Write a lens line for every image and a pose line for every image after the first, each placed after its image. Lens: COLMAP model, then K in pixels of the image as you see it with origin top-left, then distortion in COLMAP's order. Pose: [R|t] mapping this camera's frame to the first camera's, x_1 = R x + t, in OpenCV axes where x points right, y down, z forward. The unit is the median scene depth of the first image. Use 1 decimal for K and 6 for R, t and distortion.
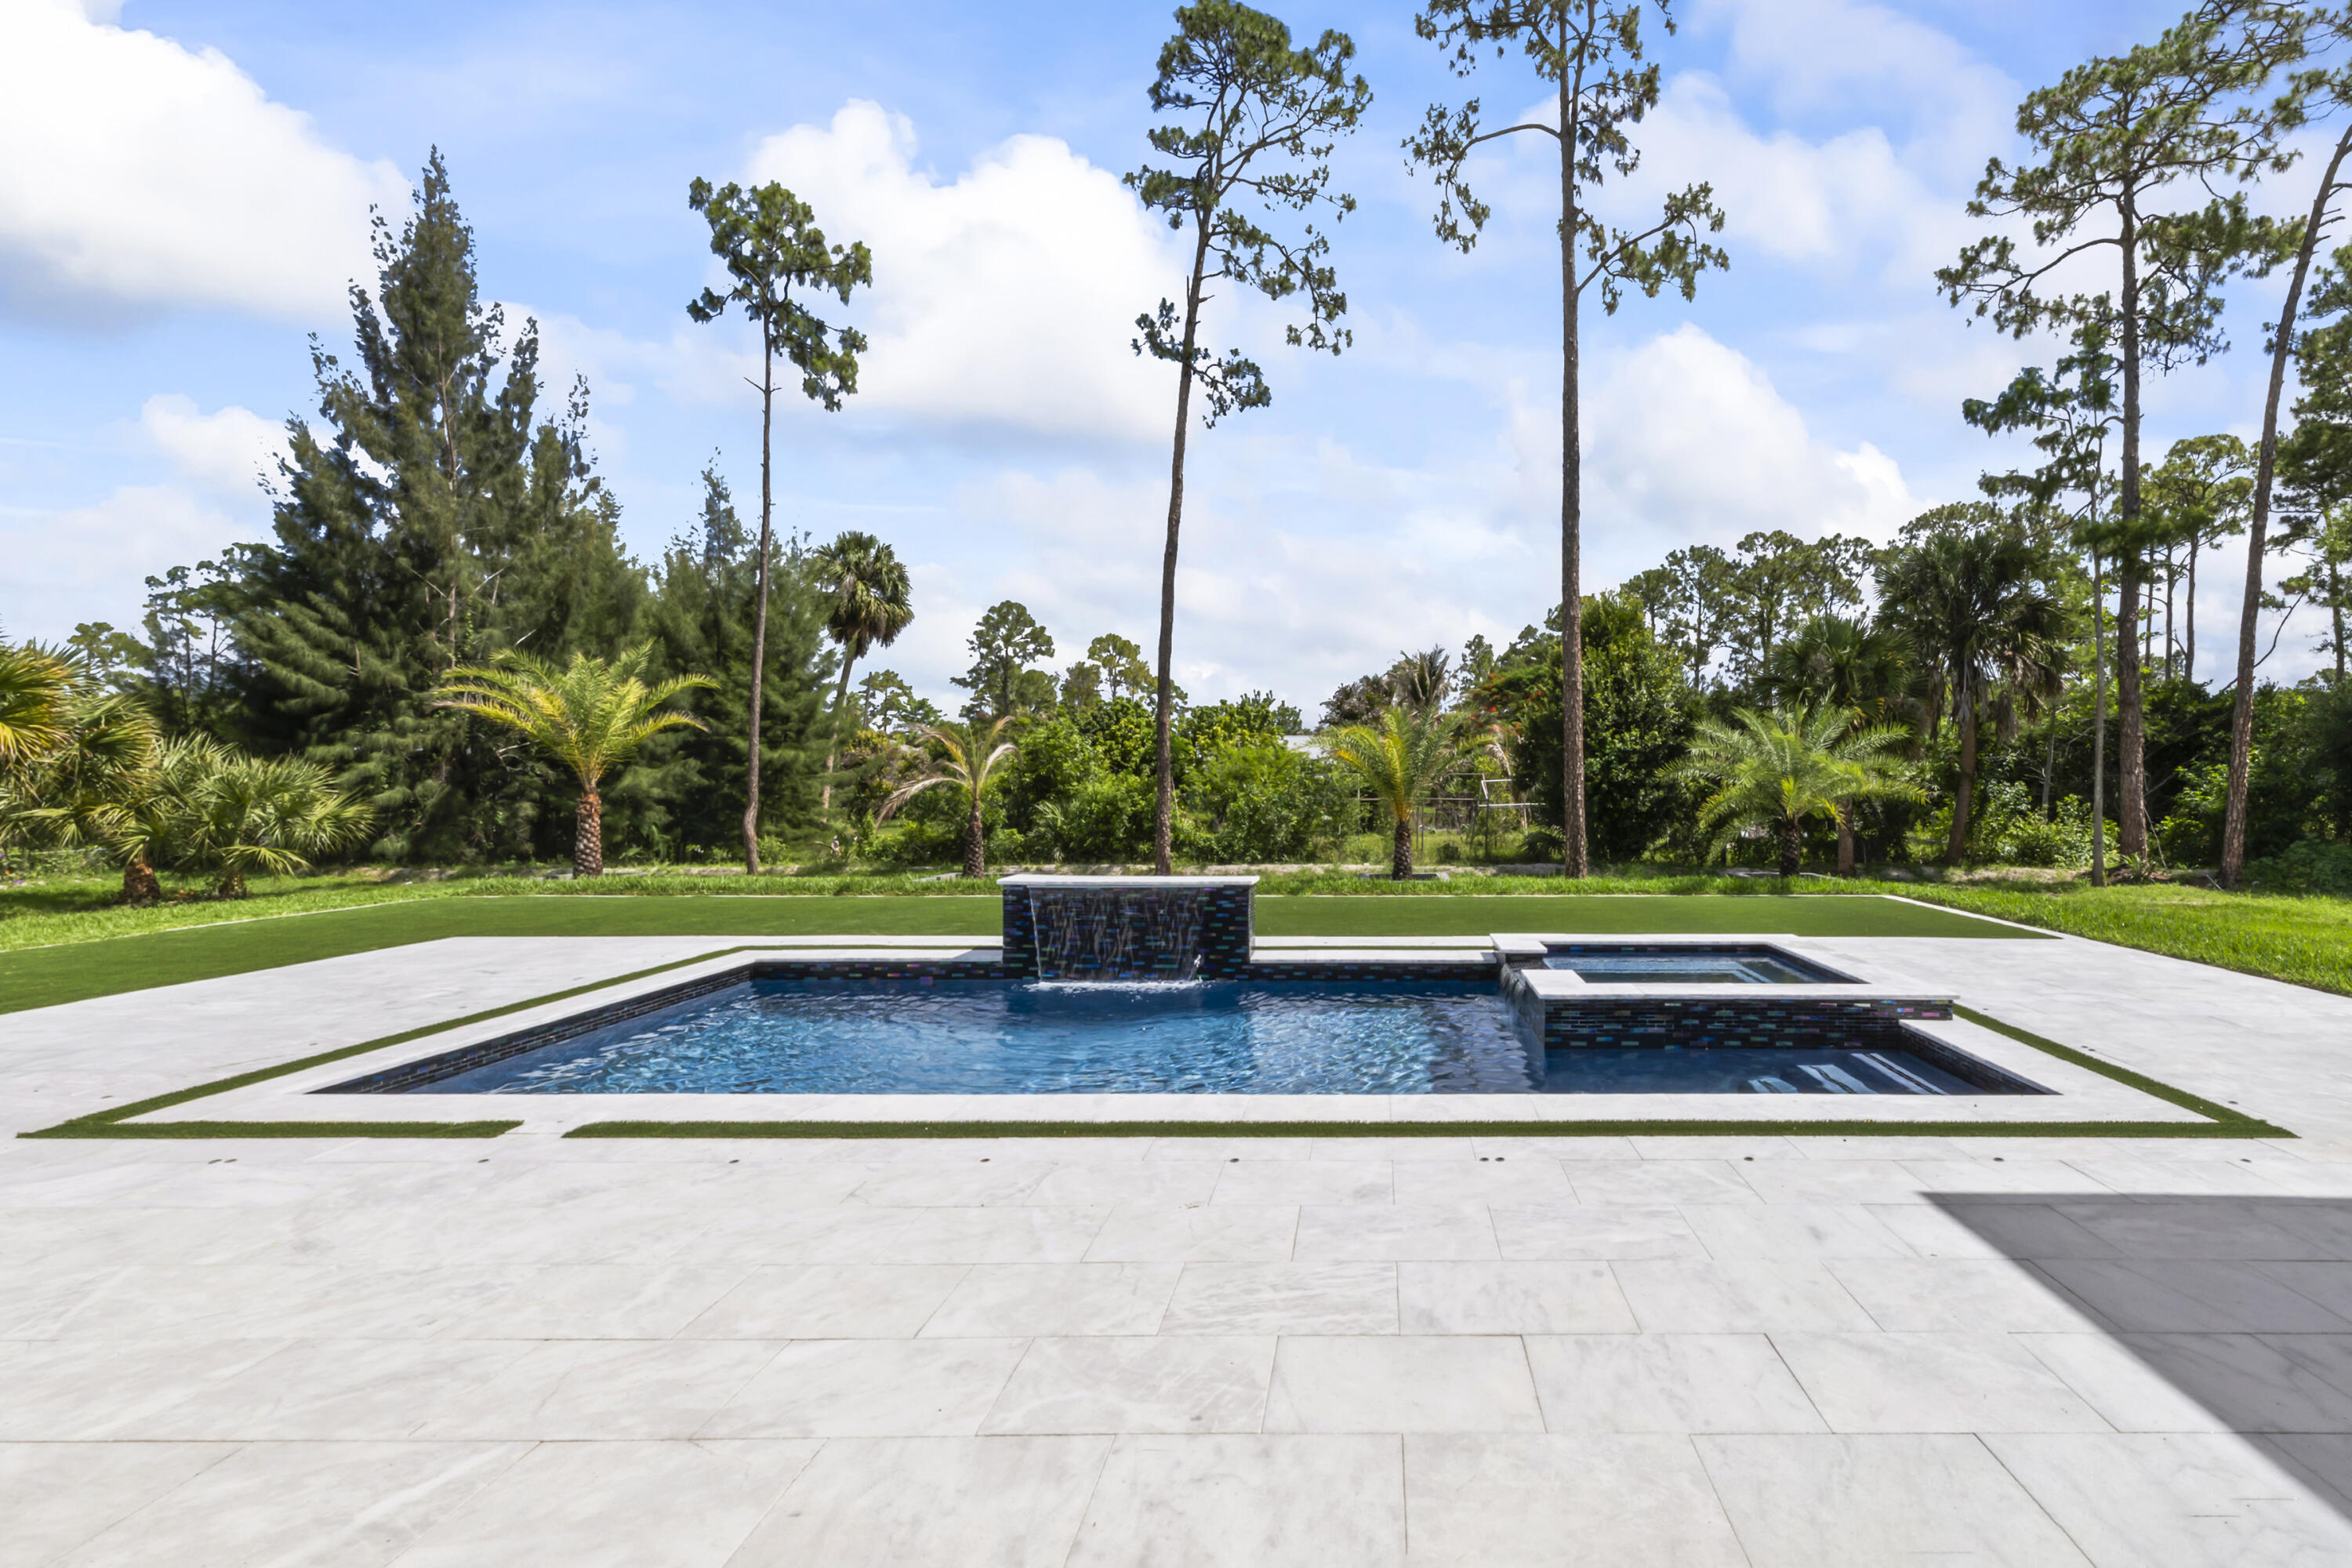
lens RADIAL K [[1205.8, 0, 1176.0], [0, 1205.8, 784.0], [0, 0, 1]] dist [0.002414, -0.000538]
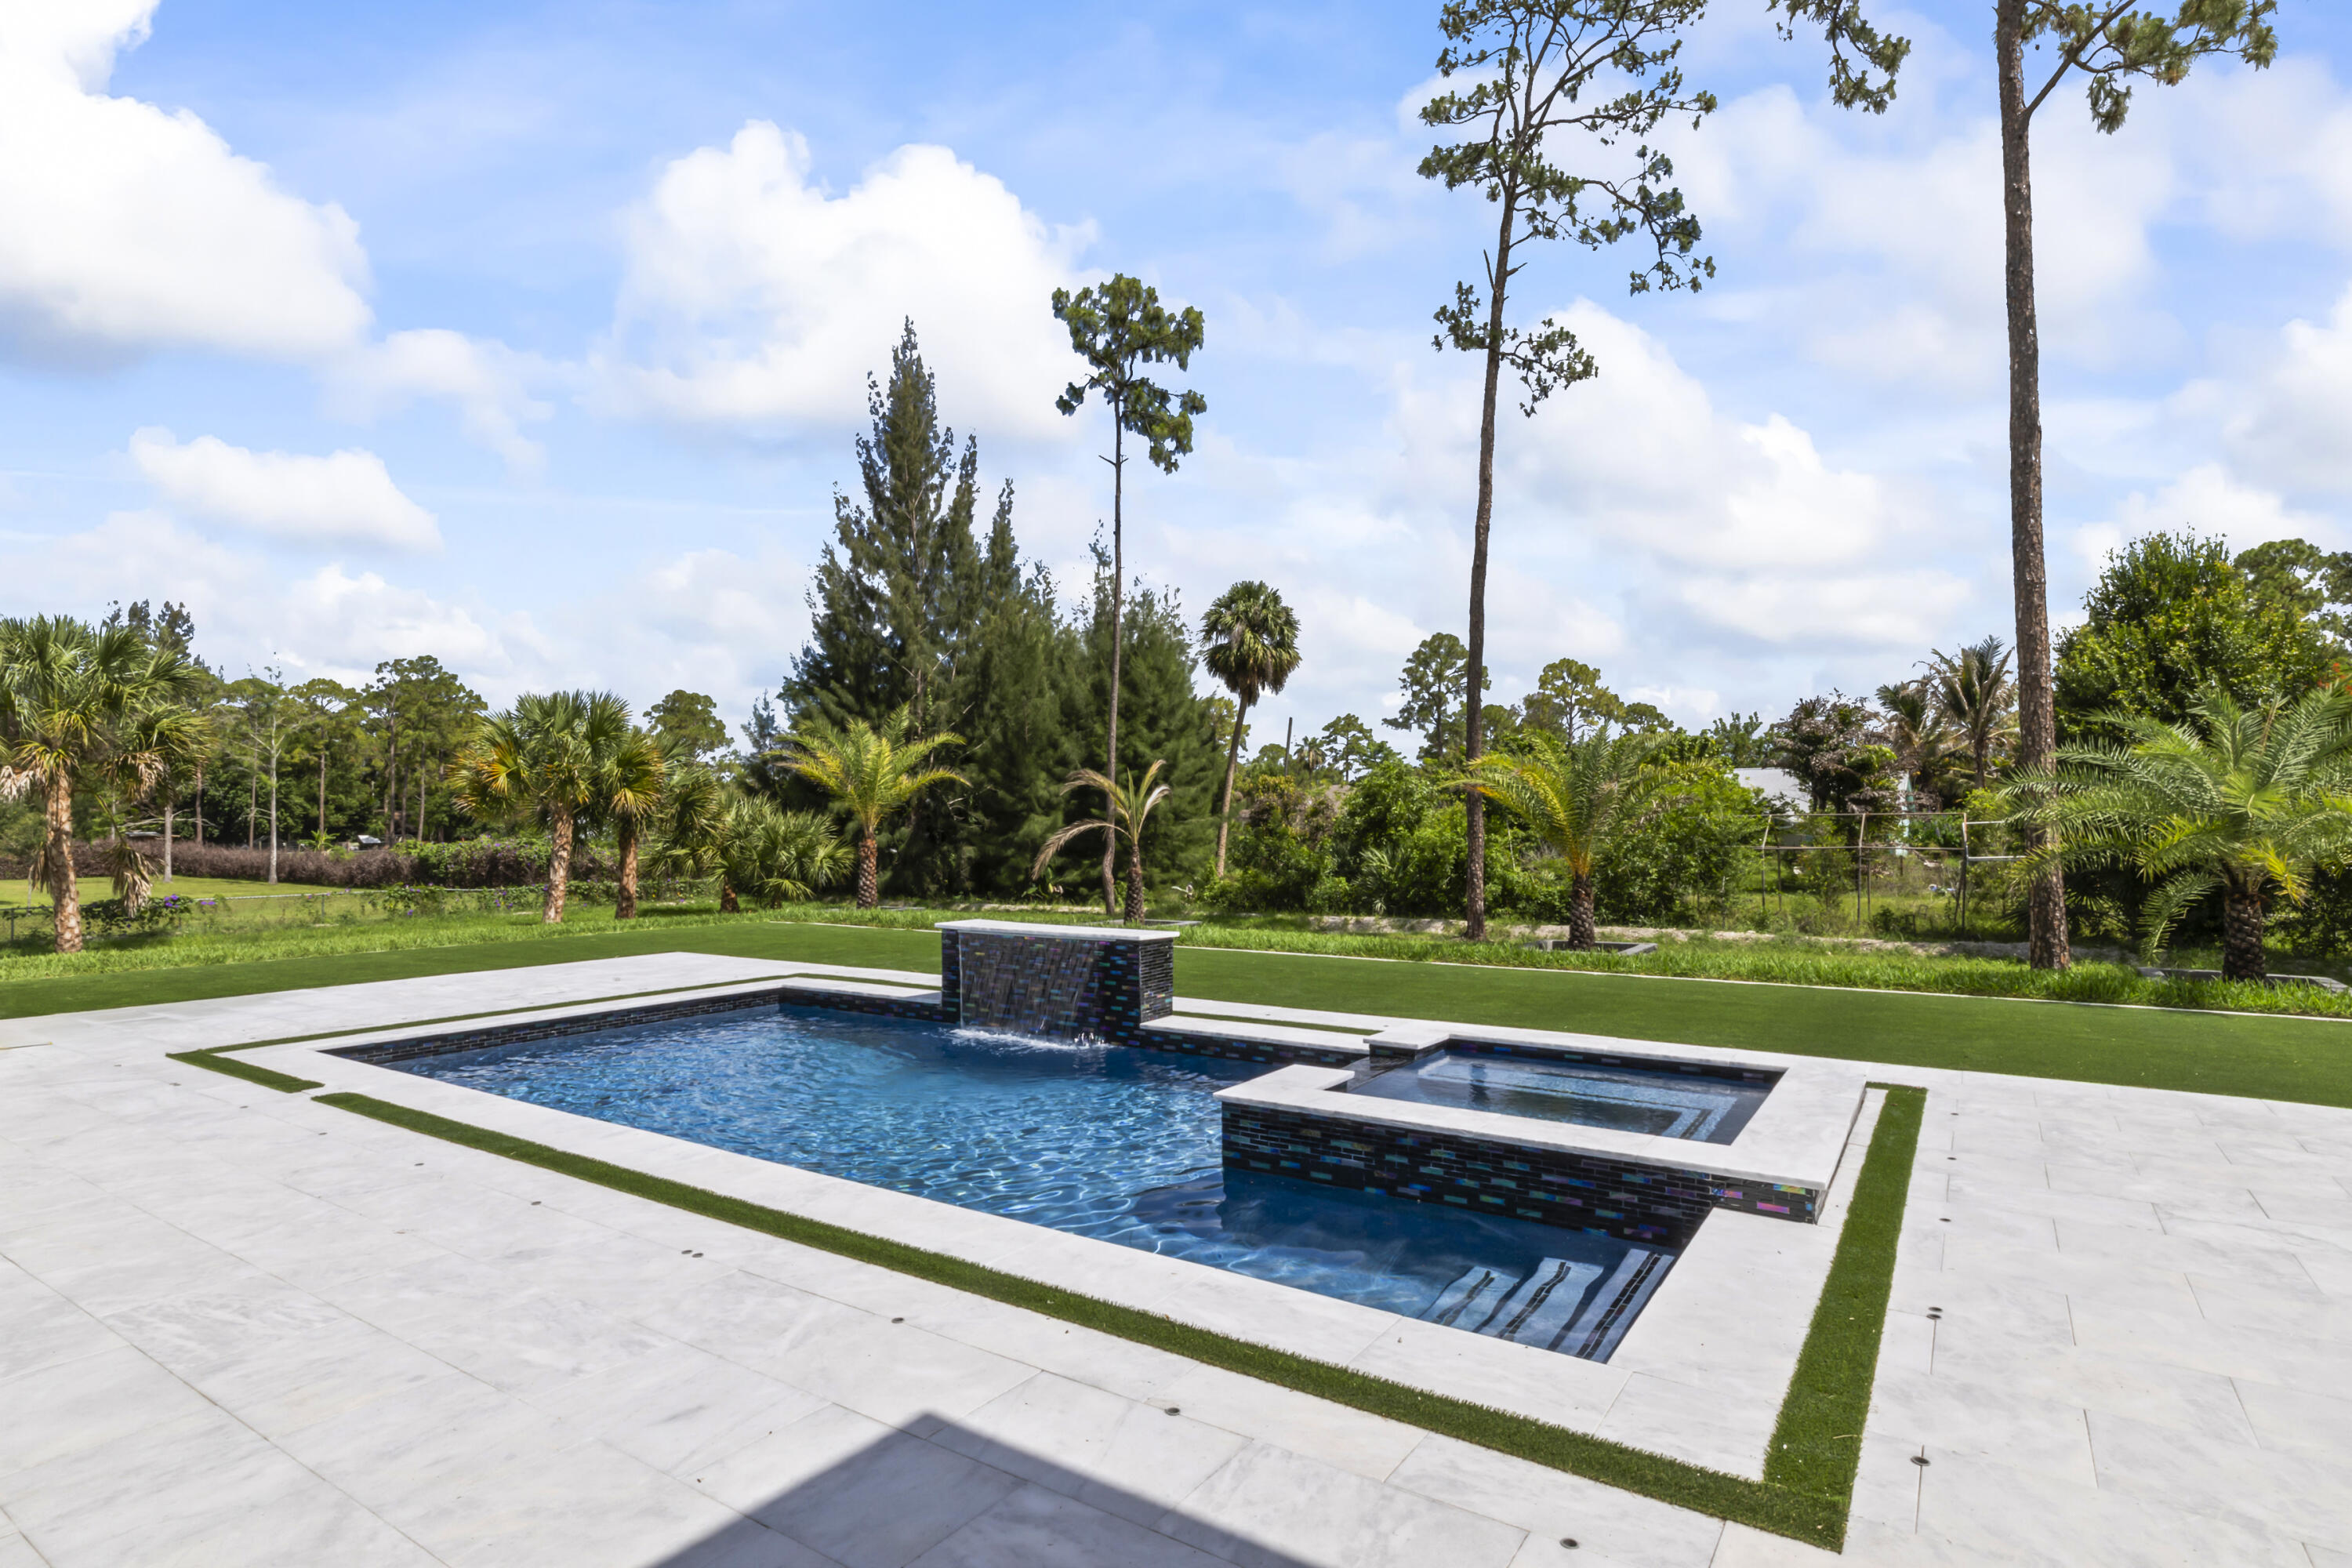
lens RADIAL K [[1235.4, 0, 1176.0], [0, 1235.4, 784.0], [0, 0, 1]] dist [0.006773, -0.000003]
pose [[0.808896, -0.024774, -0.587430, 0.341681], [0.002942, 0.999270, -0.038091, 0.001101], [0.587944, 0.029084, 0.808378, 0.145907]]
